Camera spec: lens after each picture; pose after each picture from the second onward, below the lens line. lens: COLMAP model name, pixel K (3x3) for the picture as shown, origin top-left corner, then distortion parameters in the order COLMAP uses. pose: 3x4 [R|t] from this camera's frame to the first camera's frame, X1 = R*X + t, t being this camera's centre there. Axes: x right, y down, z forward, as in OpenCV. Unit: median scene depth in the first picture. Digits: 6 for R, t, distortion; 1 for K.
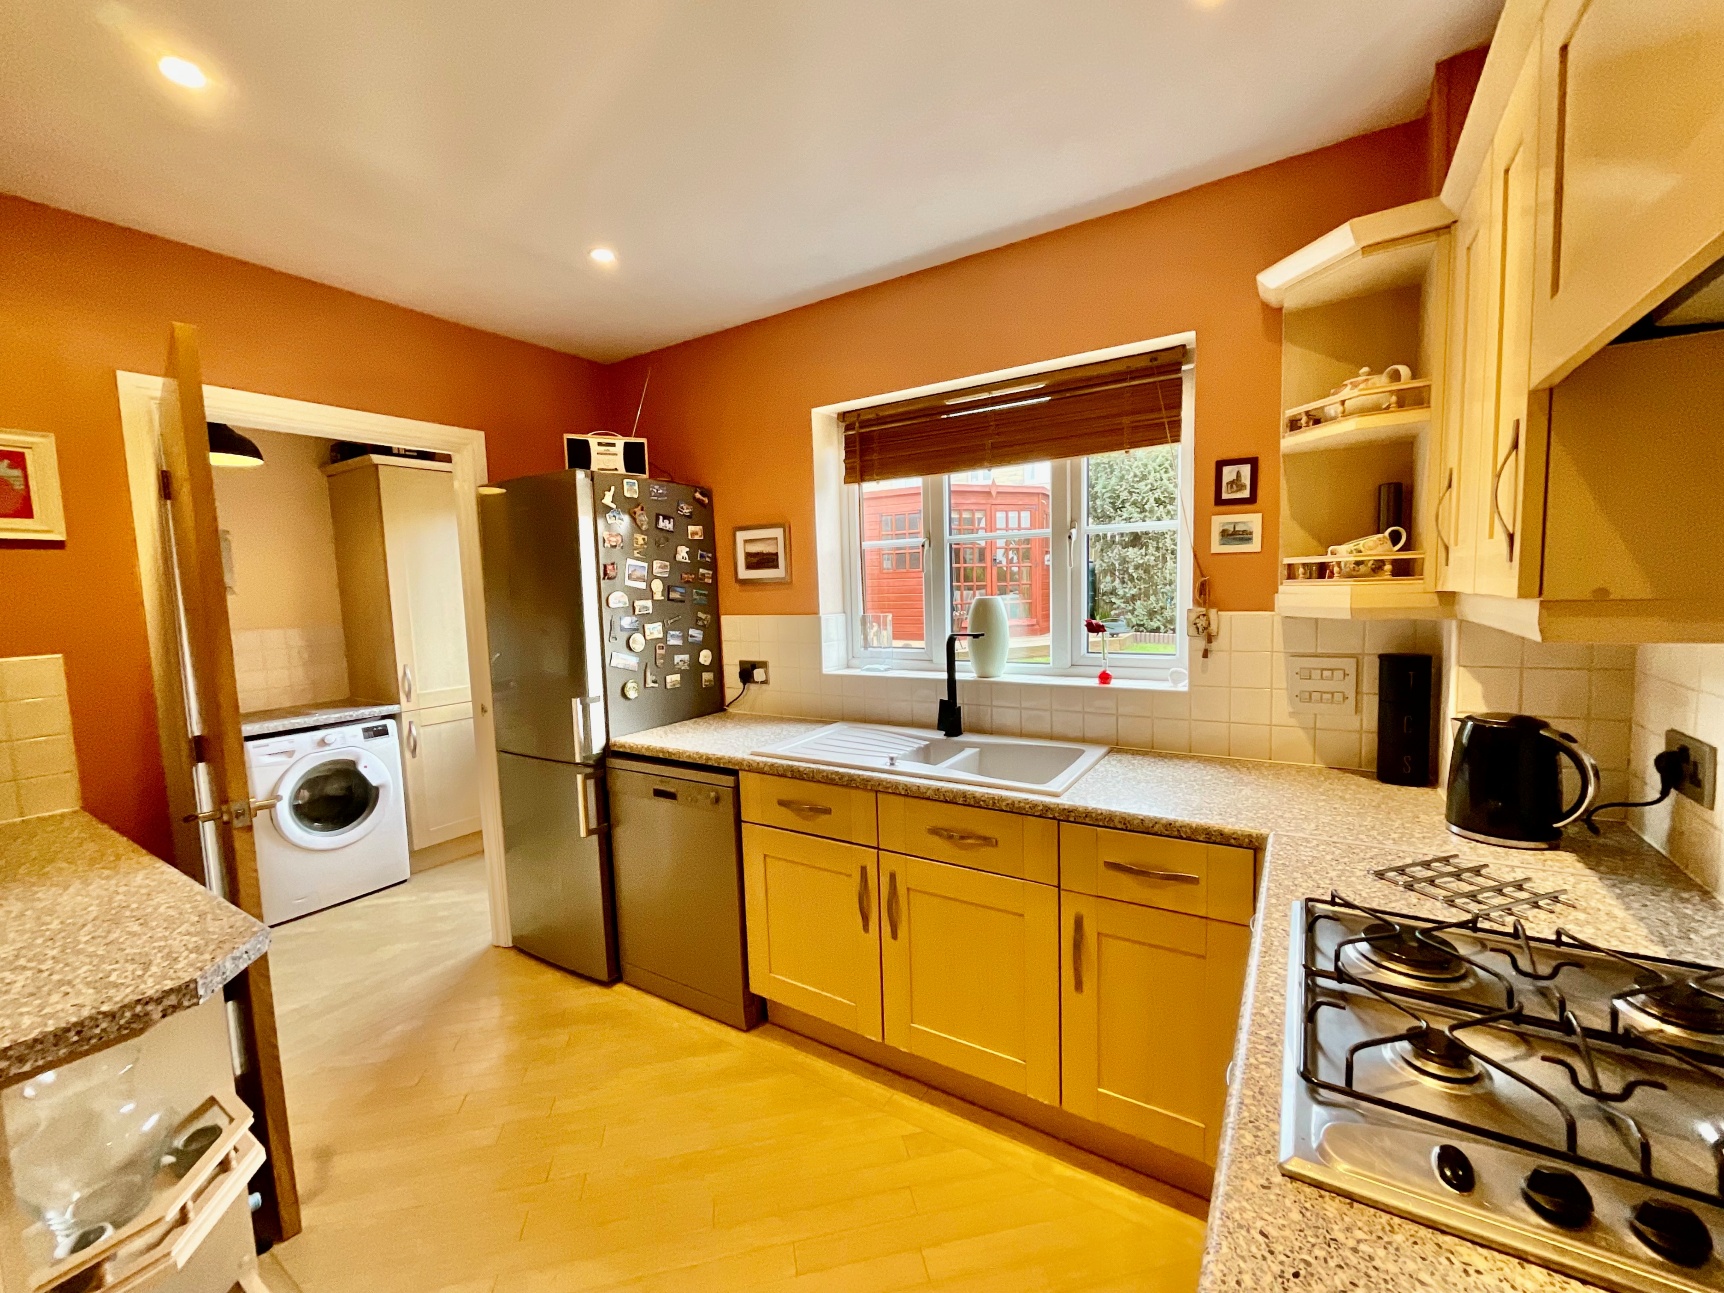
lens RADIAL K [[701.5, 0, 867.0], [0, 701.5, 641.1], [0, 0, 1]] dist [0.000045, 0.000213]
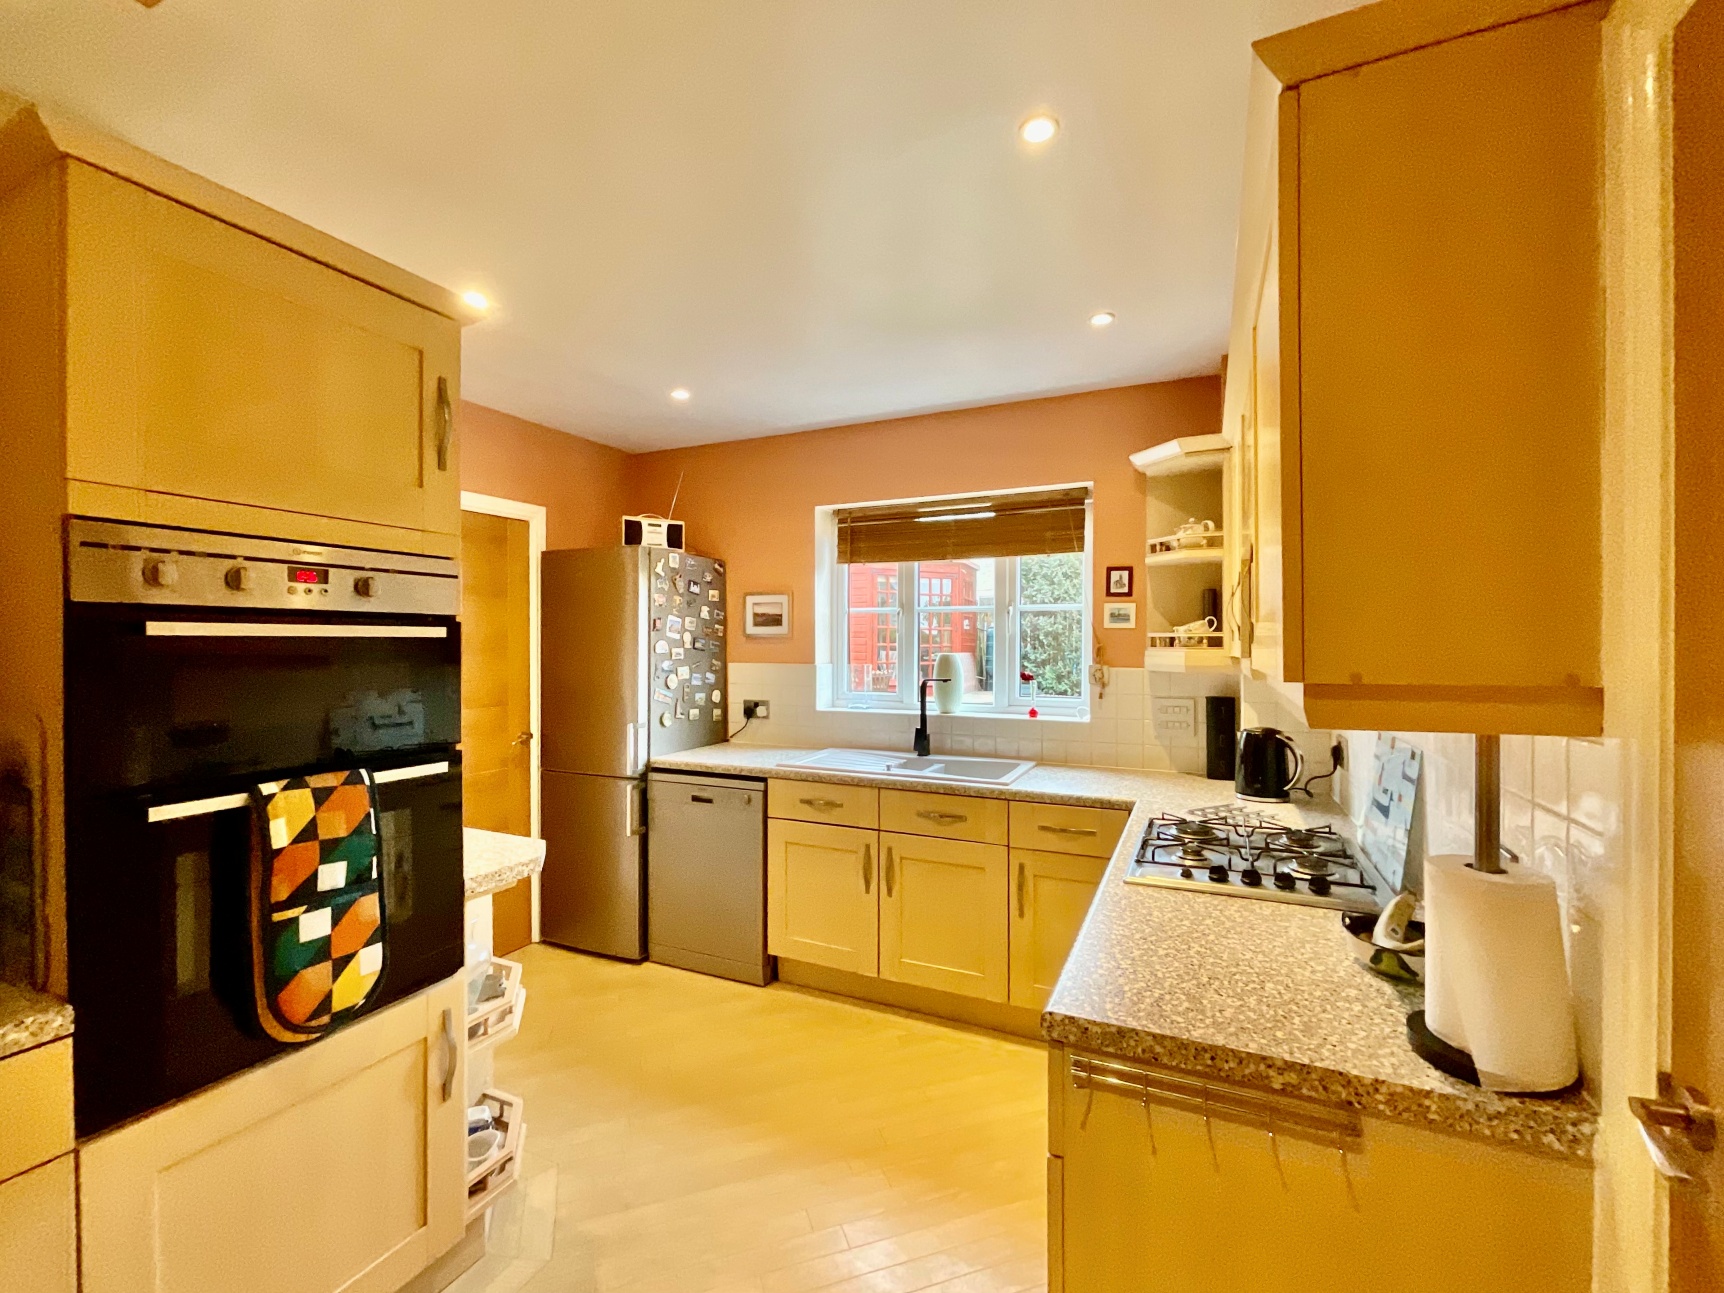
lens RADIAL K [[742.1, 0, 863.7], [0, 742.1, 639.4], [0, 0, 1]] dist [-0.001221, 0.000542]
pose [[0.991200, 0.033328, 0.128112, -0.171231], [-0.022103, 0.995870, -0.088057, 0.038452], [-0.130518, 0.084451, 0.987843, -0.385524]]
